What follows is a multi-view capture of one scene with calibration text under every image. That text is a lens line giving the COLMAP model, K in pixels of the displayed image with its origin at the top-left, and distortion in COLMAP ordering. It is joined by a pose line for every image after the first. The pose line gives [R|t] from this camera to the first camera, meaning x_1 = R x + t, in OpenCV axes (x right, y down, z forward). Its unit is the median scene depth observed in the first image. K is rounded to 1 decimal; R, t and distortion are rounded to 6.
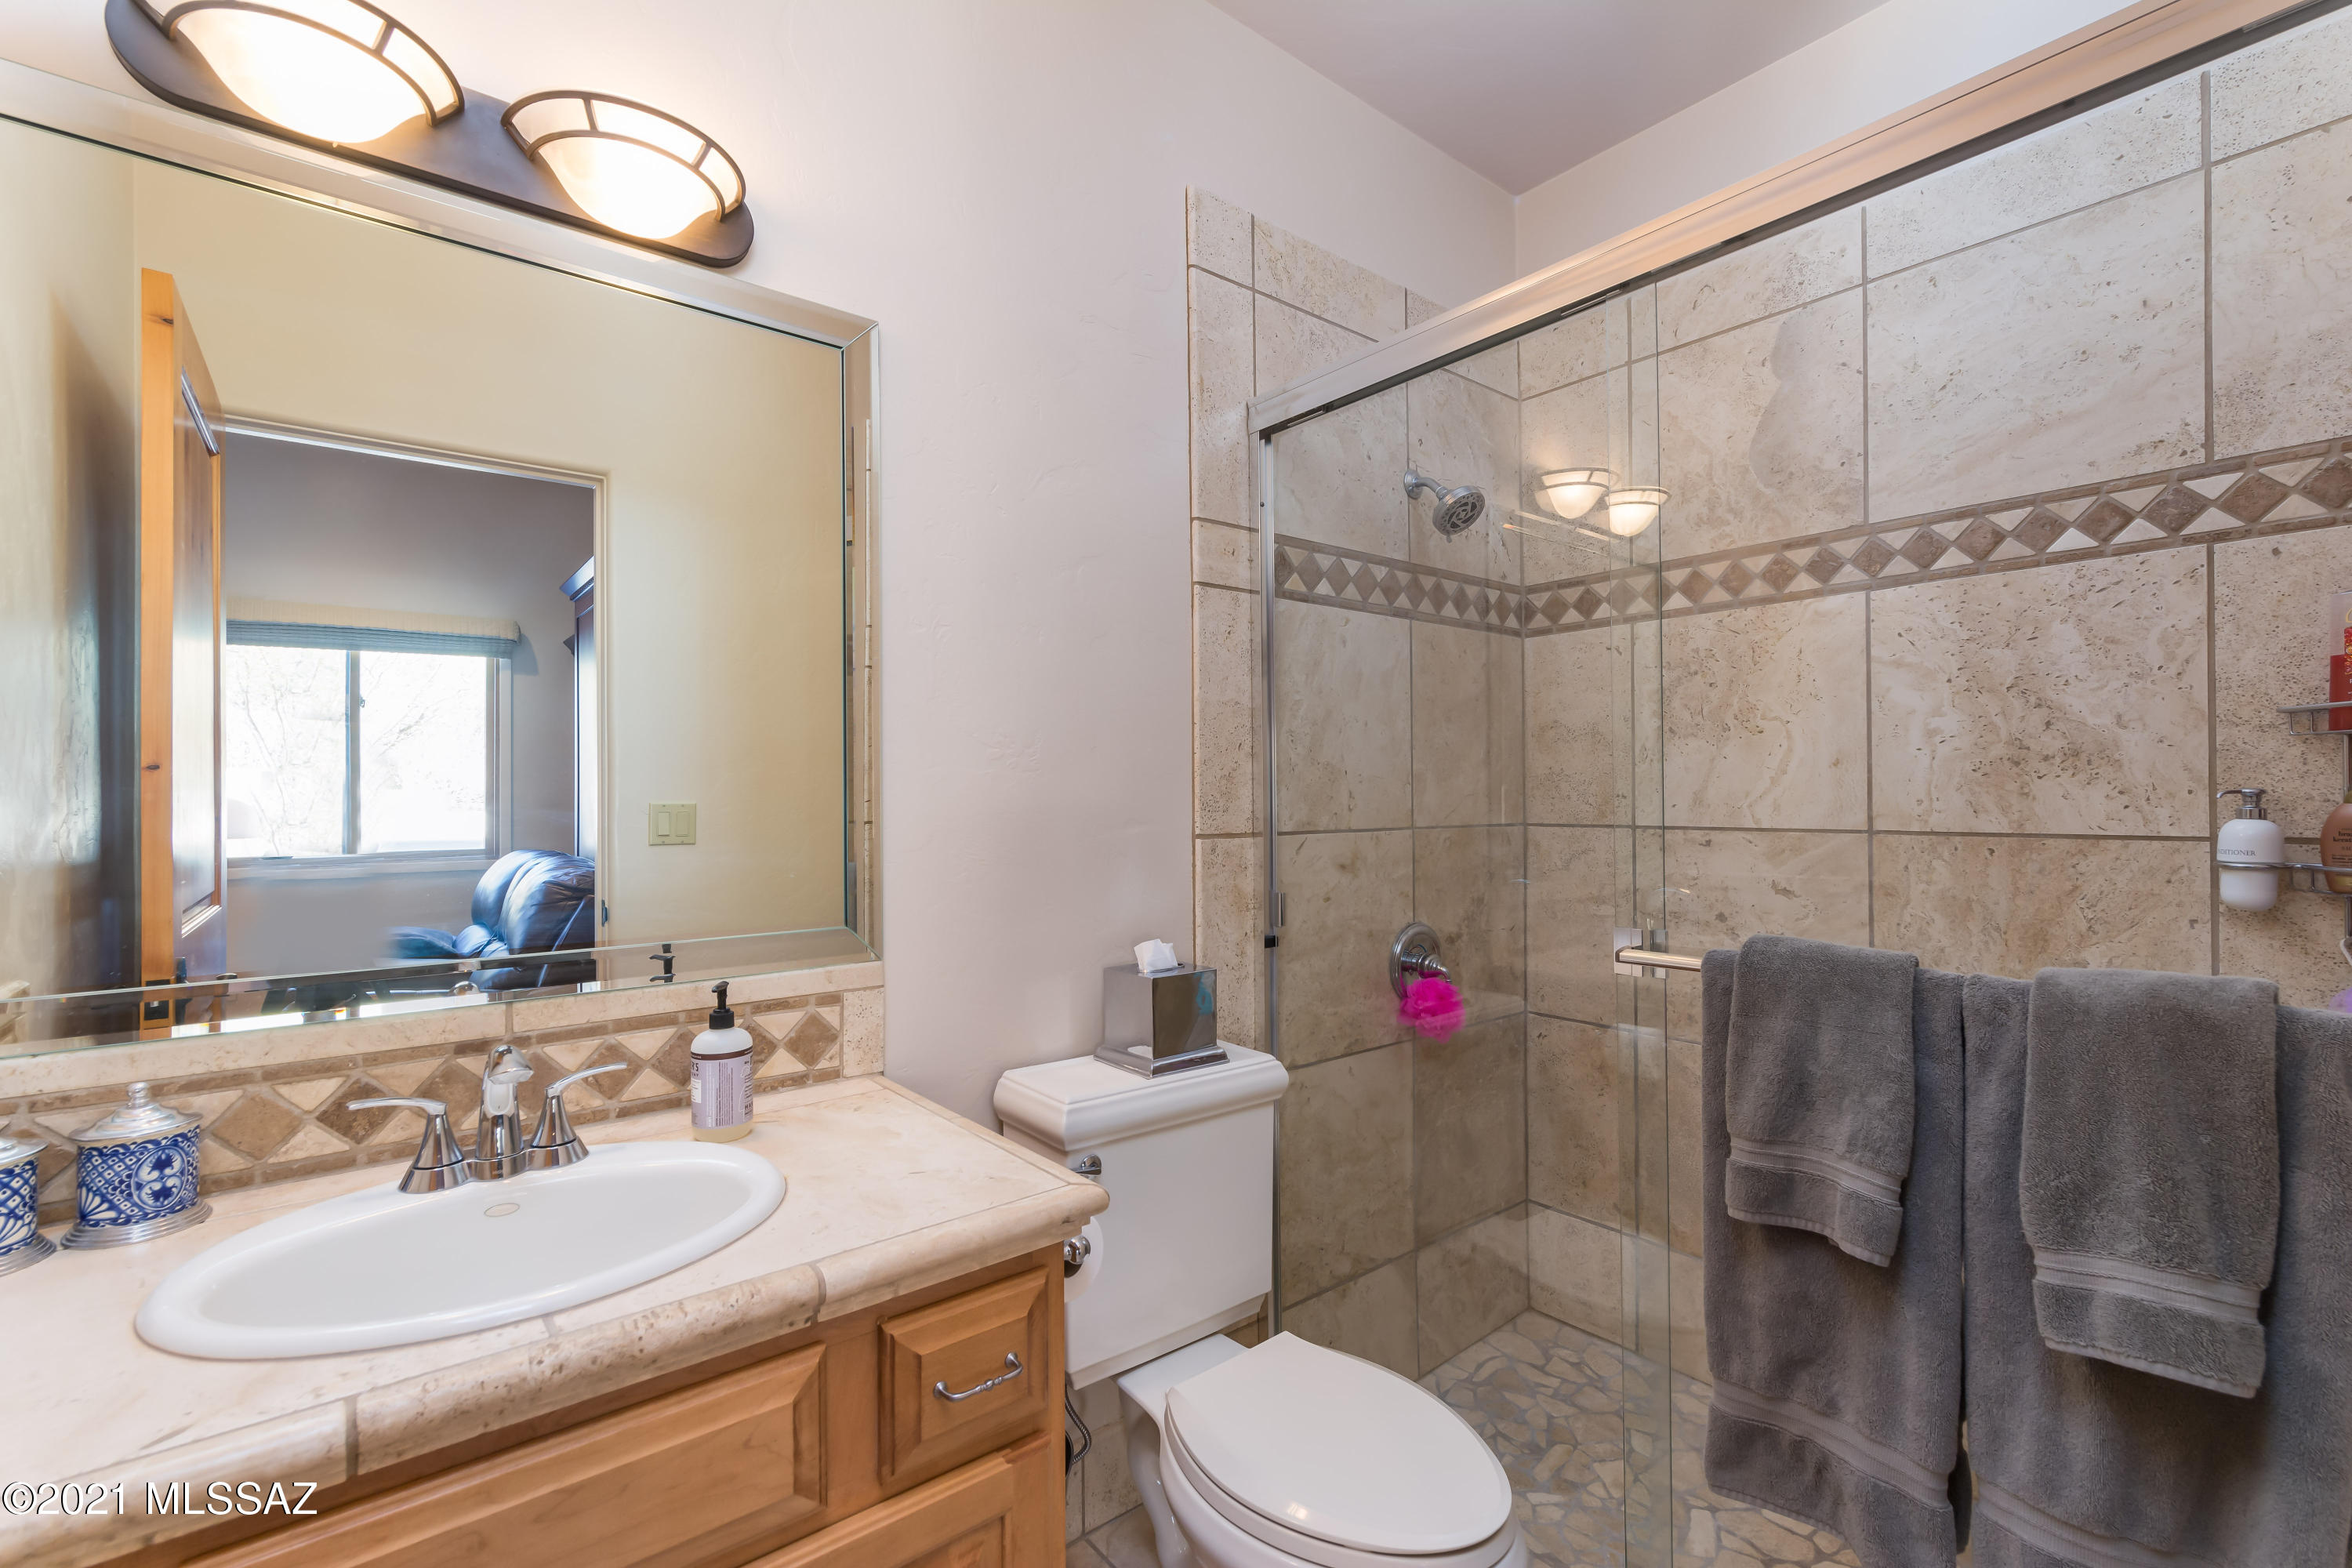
lens RADIAL K [[1022.9, 0, 1178.8], [0, 1022.9, 789.9], [0, 0, 1]] dist [-0.000795, 0.001110]
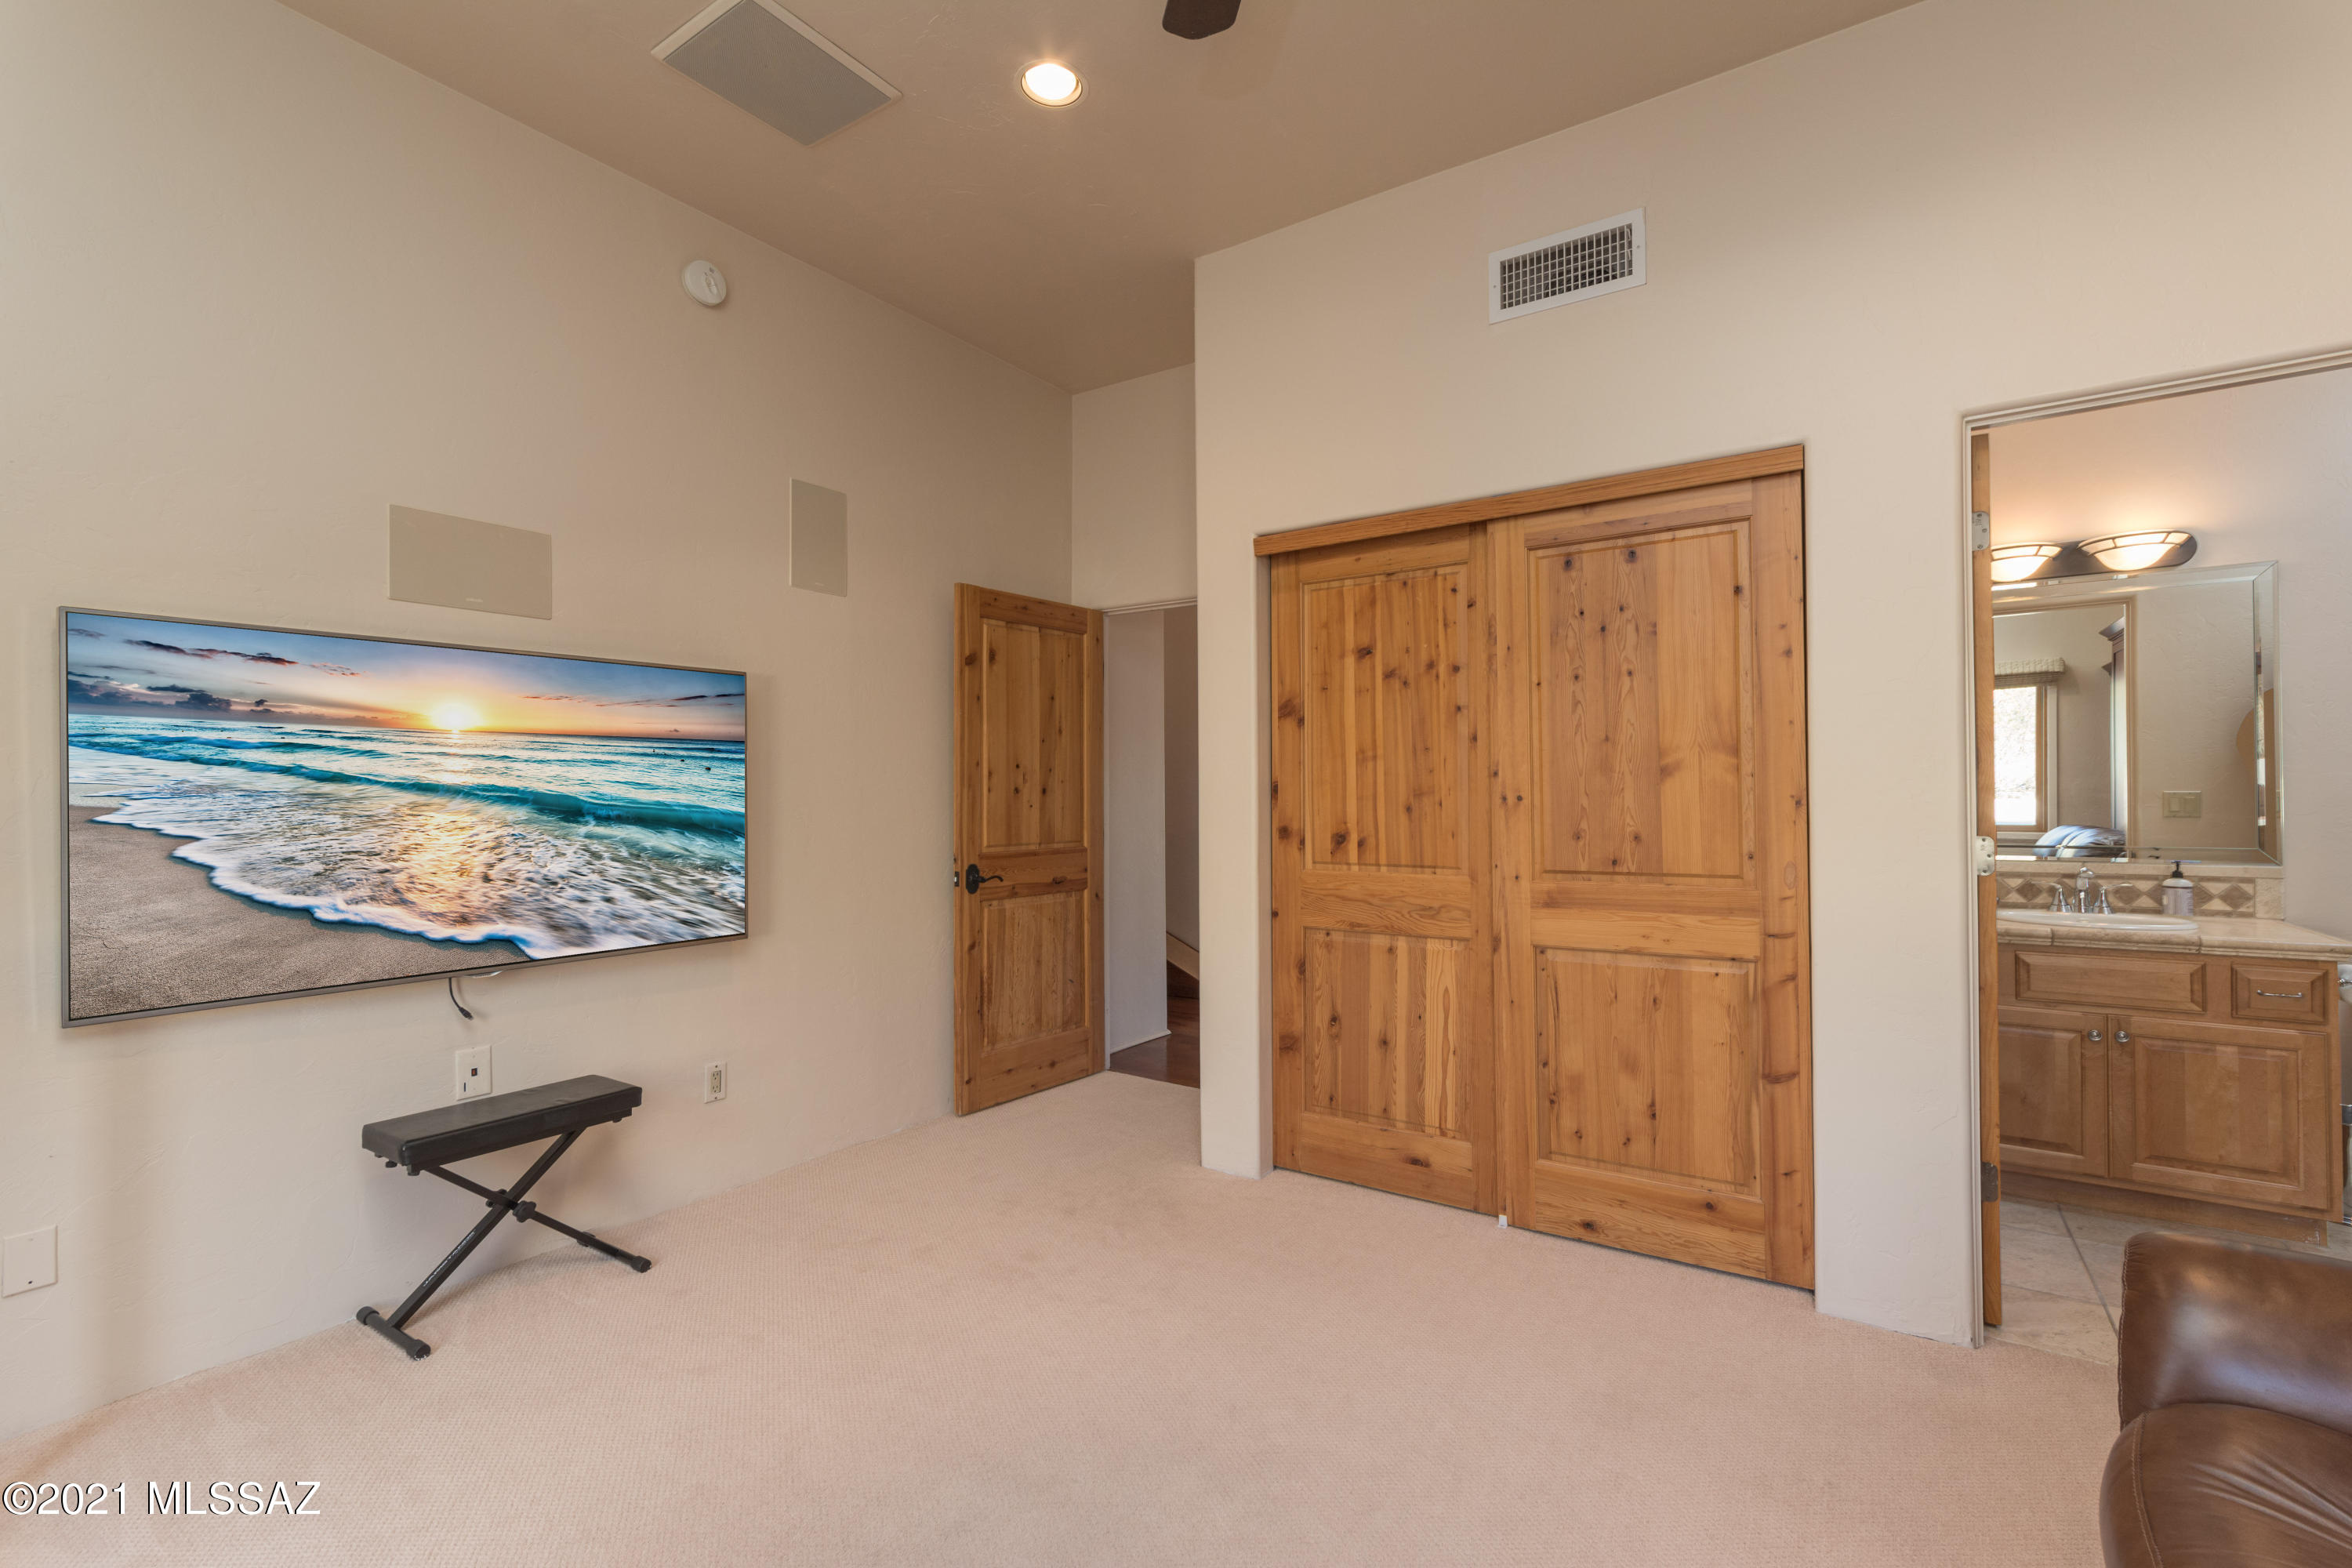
lens RADIAL K [[1022.9, 0, 1178.8], [0, 1022.9, 789.9], [0, 0, 1]] dist [-0.000795, 0.001110]
pose [[0.296253, 0.000011, -0.955110, 1.226907], [0.007425, 0.999970, 0.002315, -0.012914], [0.955081, -0.007777, 0.296244, -2.092666]]
